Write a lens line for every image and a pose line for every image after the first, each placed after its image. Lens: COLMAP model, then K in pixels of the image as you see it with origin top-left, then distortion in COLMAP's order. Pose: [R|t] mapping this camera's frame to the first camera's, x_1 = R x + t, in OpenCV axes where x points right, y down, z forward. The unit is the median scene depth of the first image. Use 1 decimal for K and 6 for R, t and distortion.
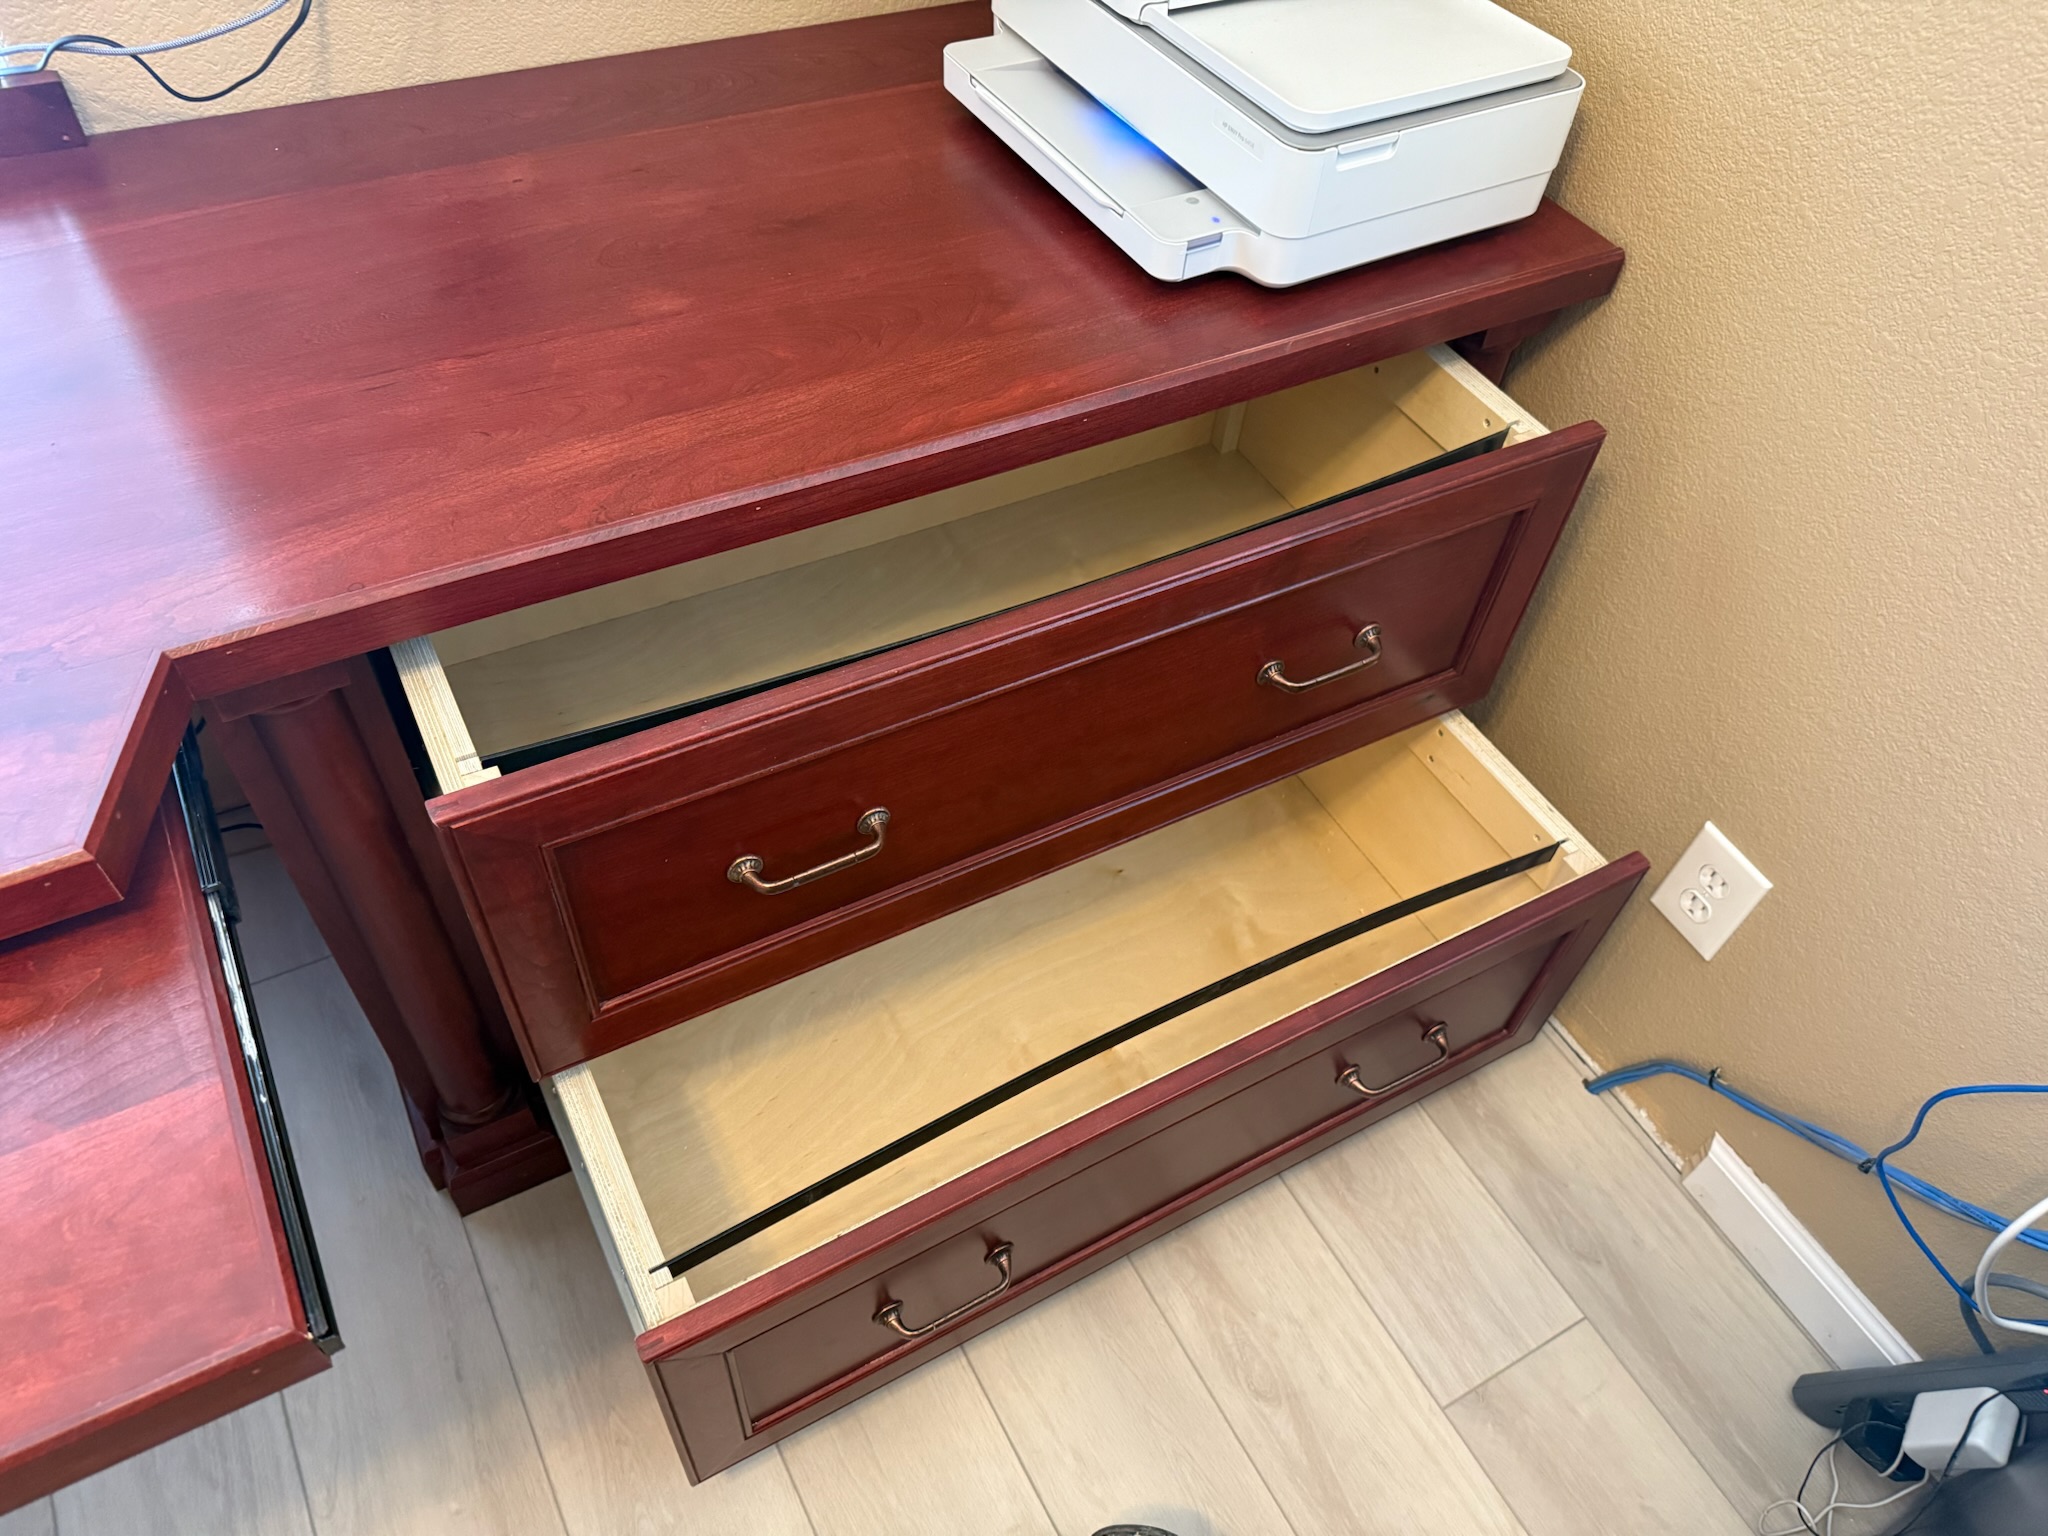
lens RADIAL K [[1460.0, 0, 1038.5], [0, 1460.0, 776.6], [0, 0, 1]] dist [0.019509, -0.025186]
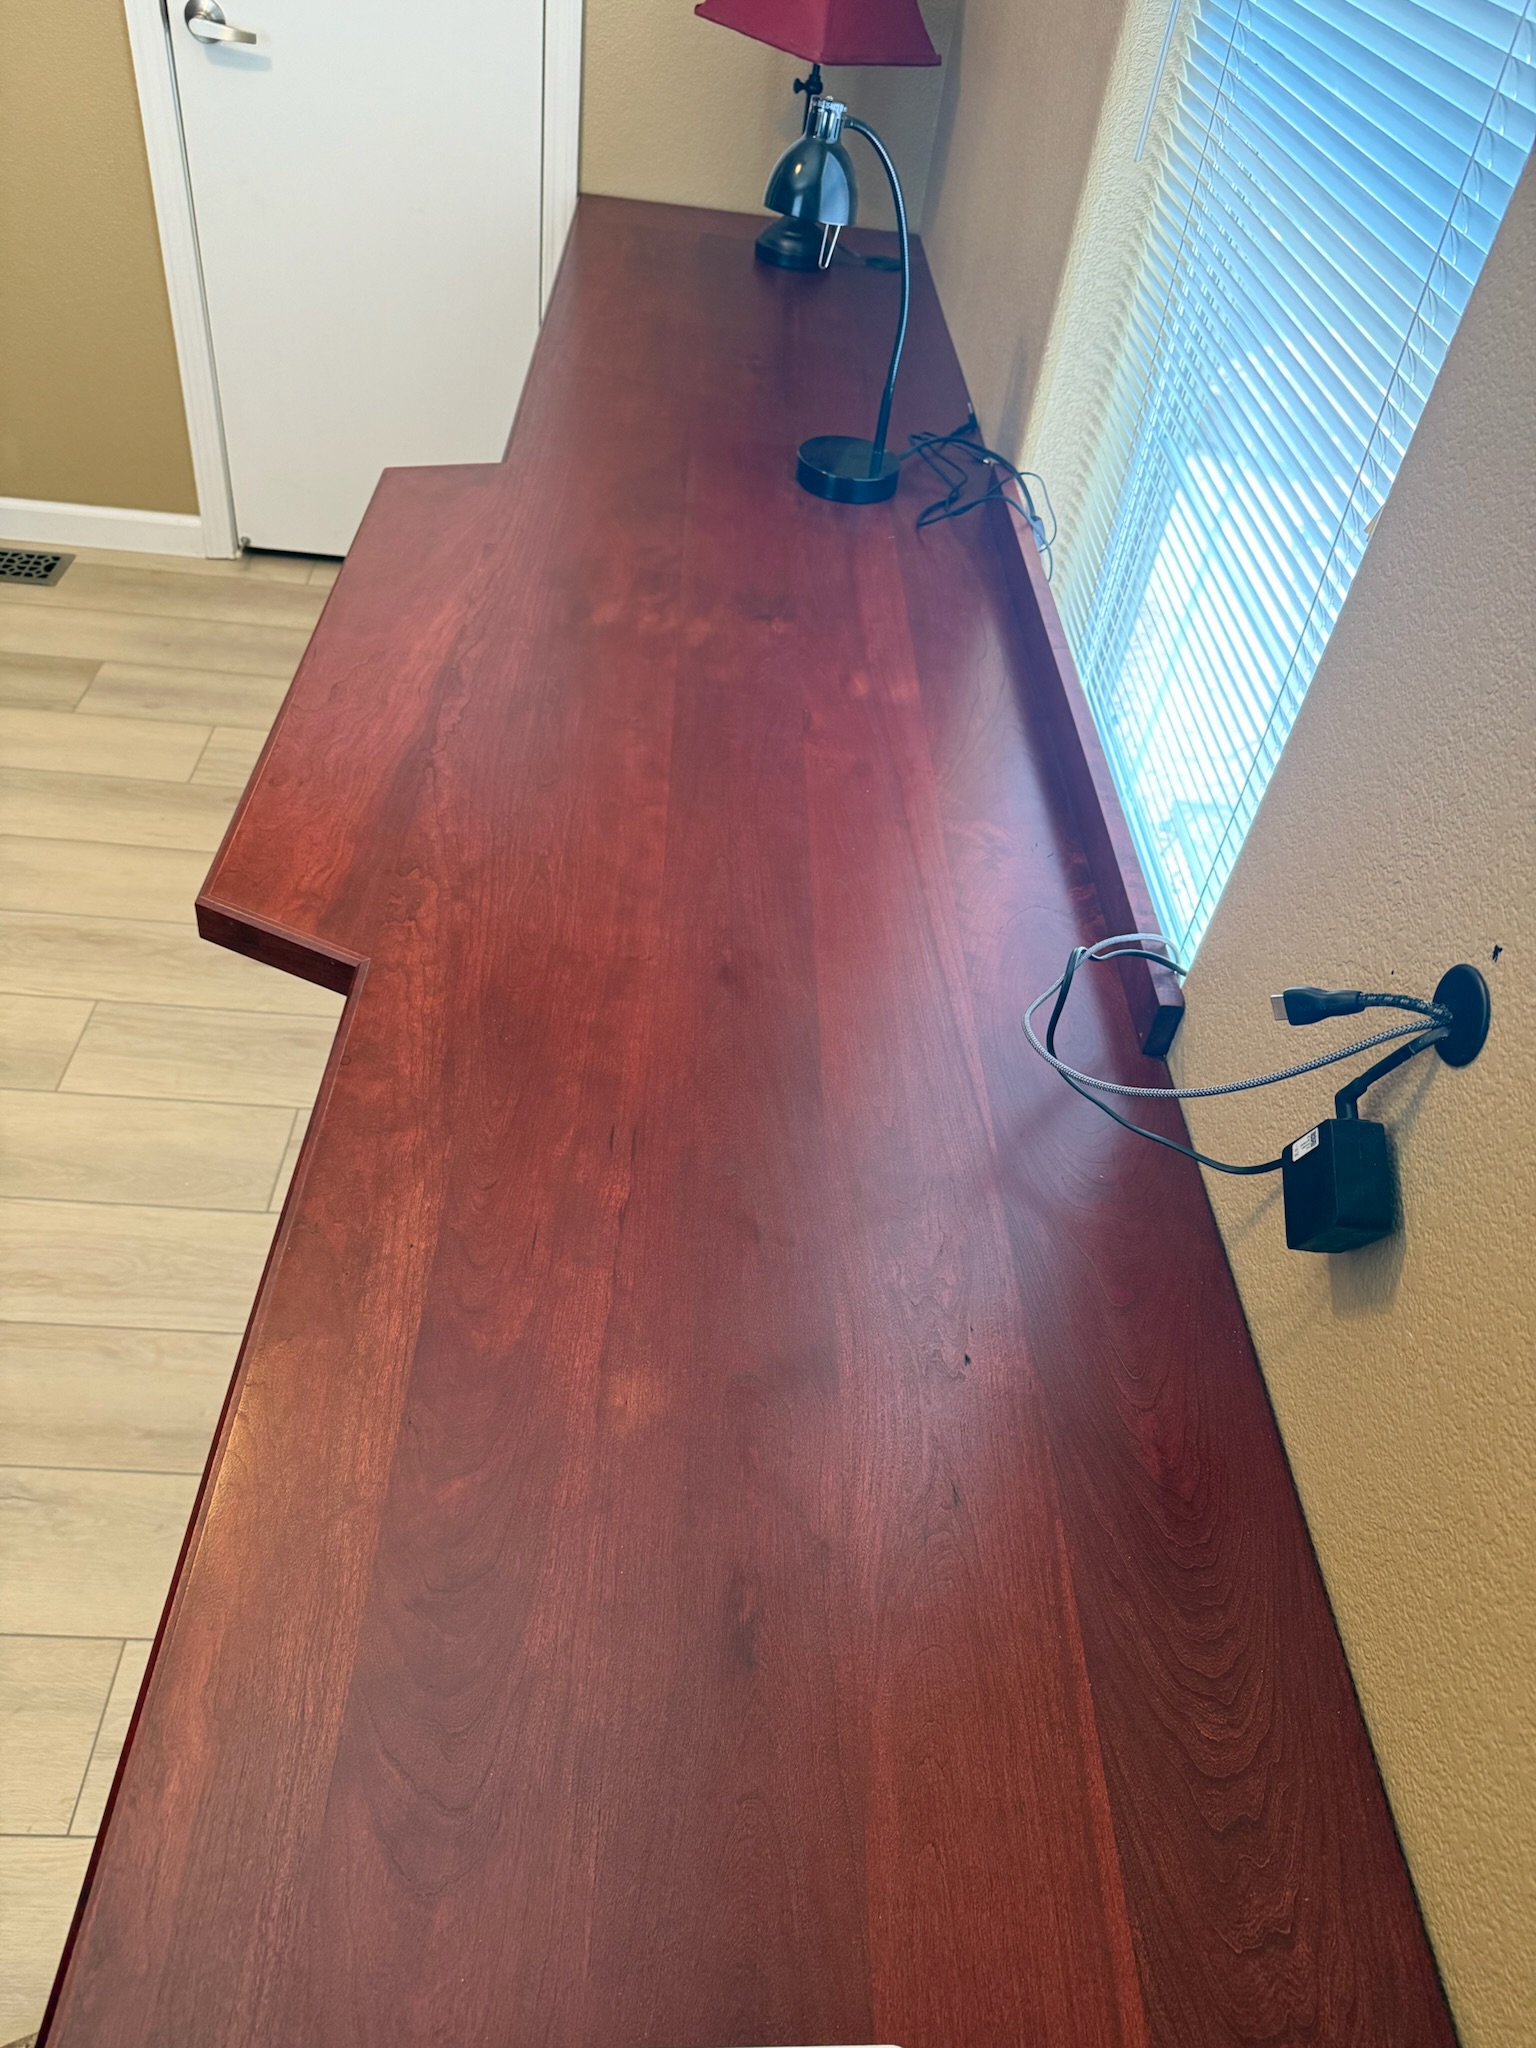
lens RADIAL K [[1460.0, 0, 736.0], [0, 1460.0, 1038.2], [0, 0, 1]] dist [0.019509, -0.025186]
pose [[-0.471770, 0.513141, -0.717021, 0.151984], [-0.760554, 0.174591, 0.625361, -0.751898], [0.446084, 0.840360, 0.307905, 0.514541]]
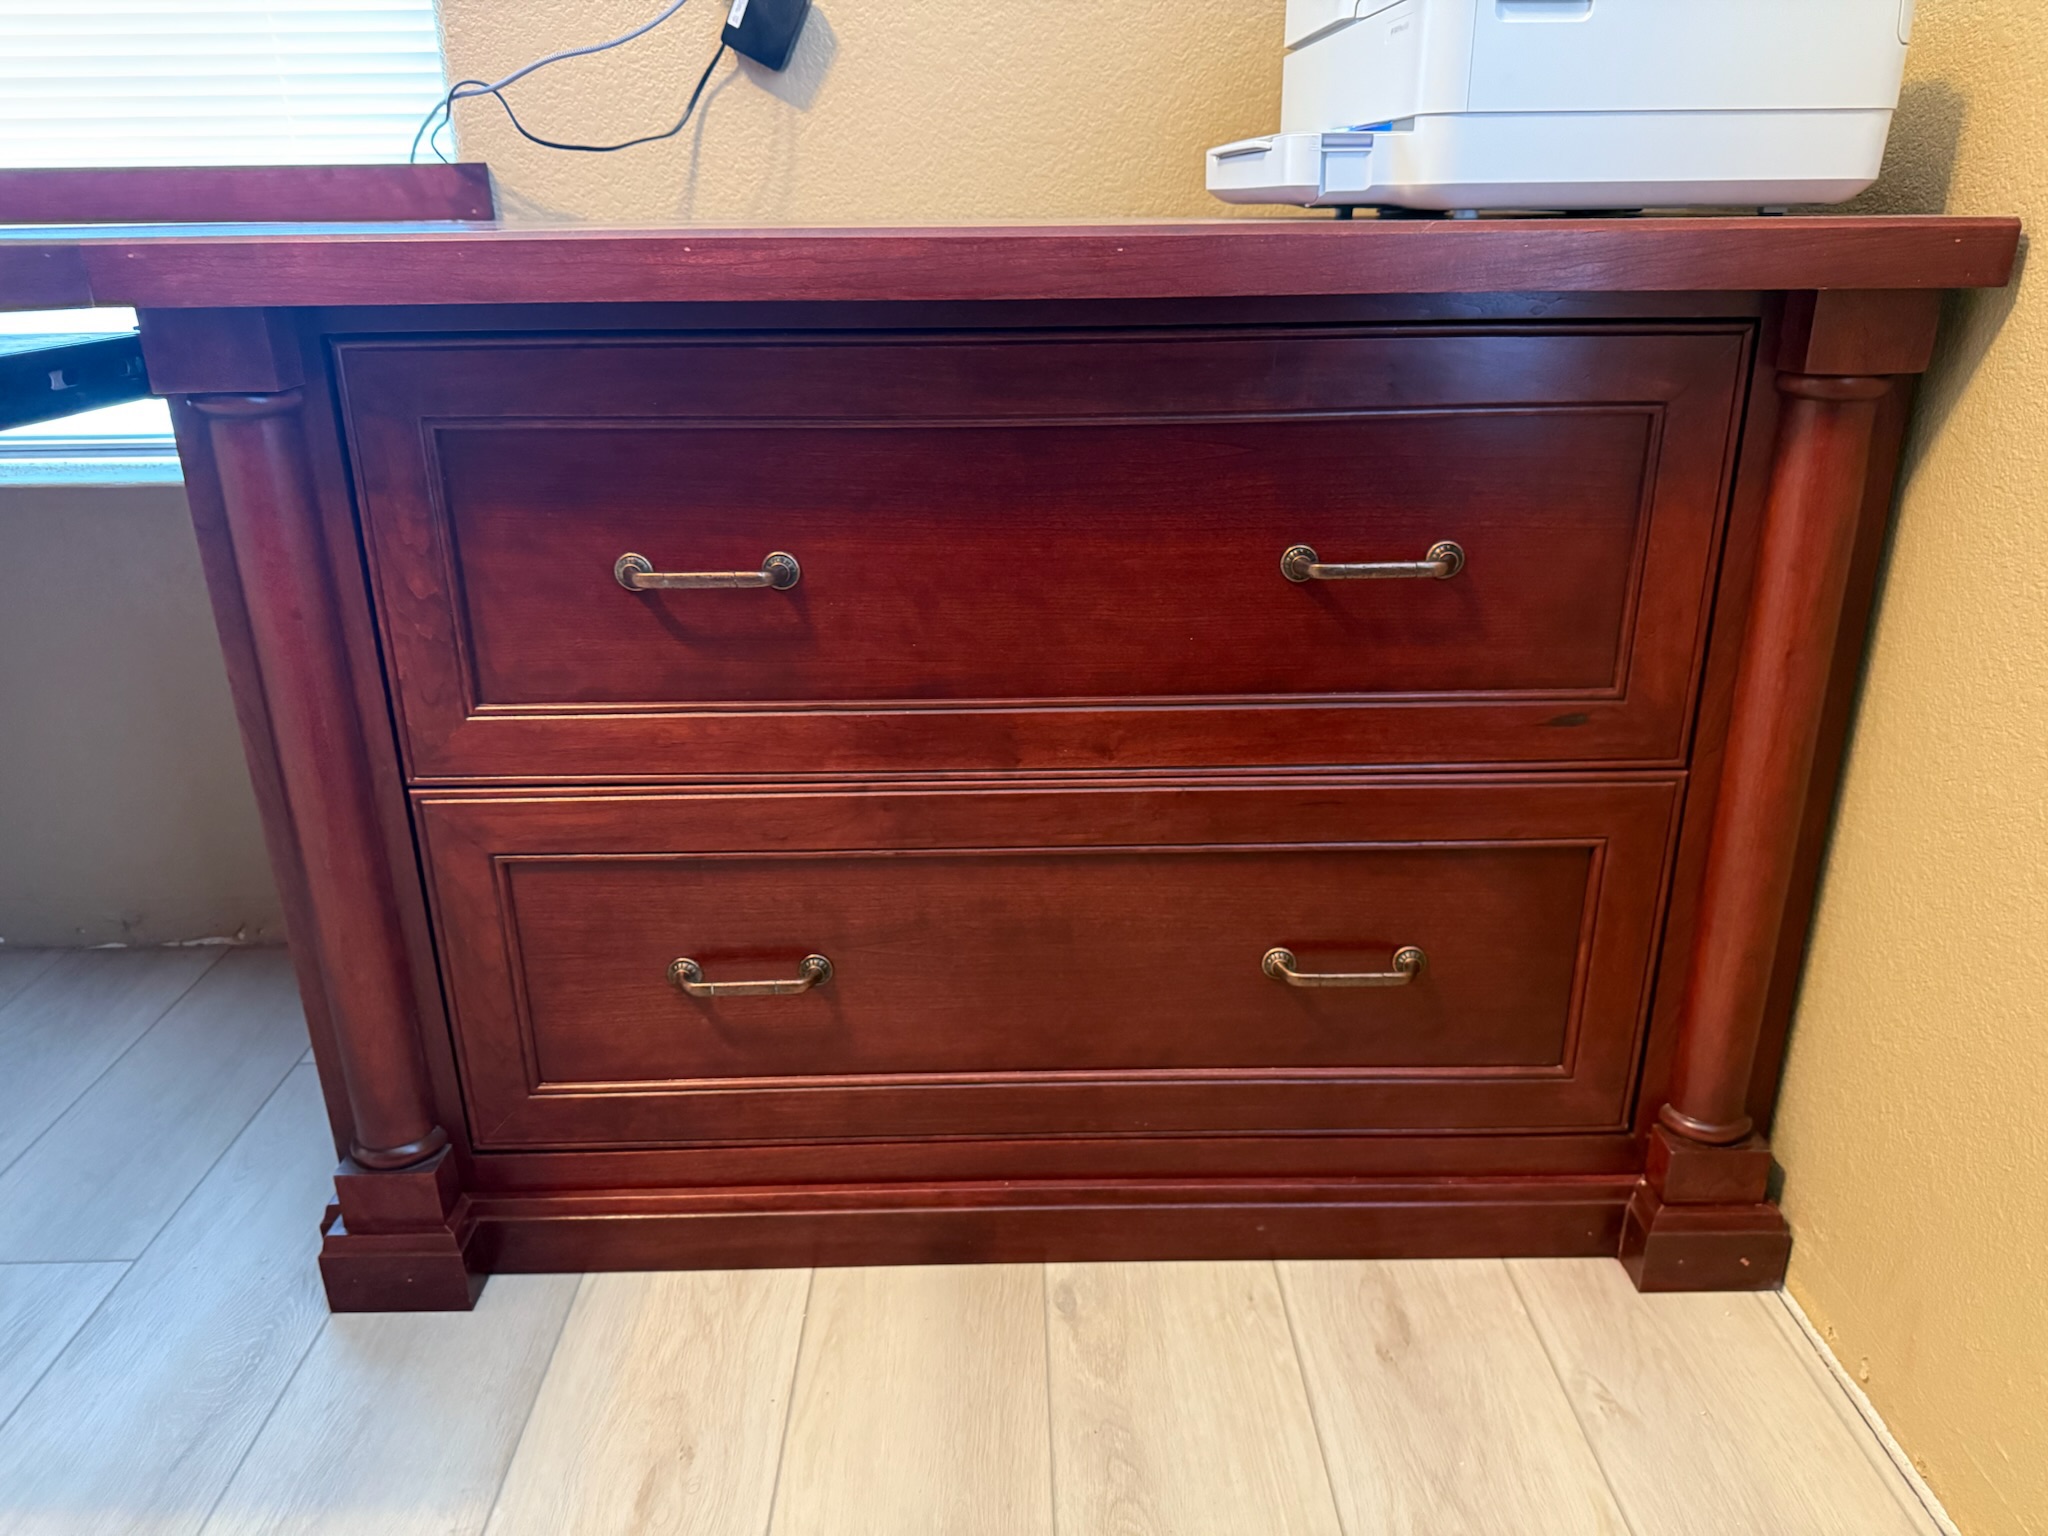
lens RADIAL K [[1460.0, 0, 1029.2], [0, 1460.0, 768.9], [0, 0, 1]] dist [0.019509, -0.025186]
pose [[0.880579, 0.101224, -0.462962, 0.320434], [-0.311160, 0.860335, -0.403737, 0.281845], [0.357435, 0.499577, 0.789090, 0.401412]]
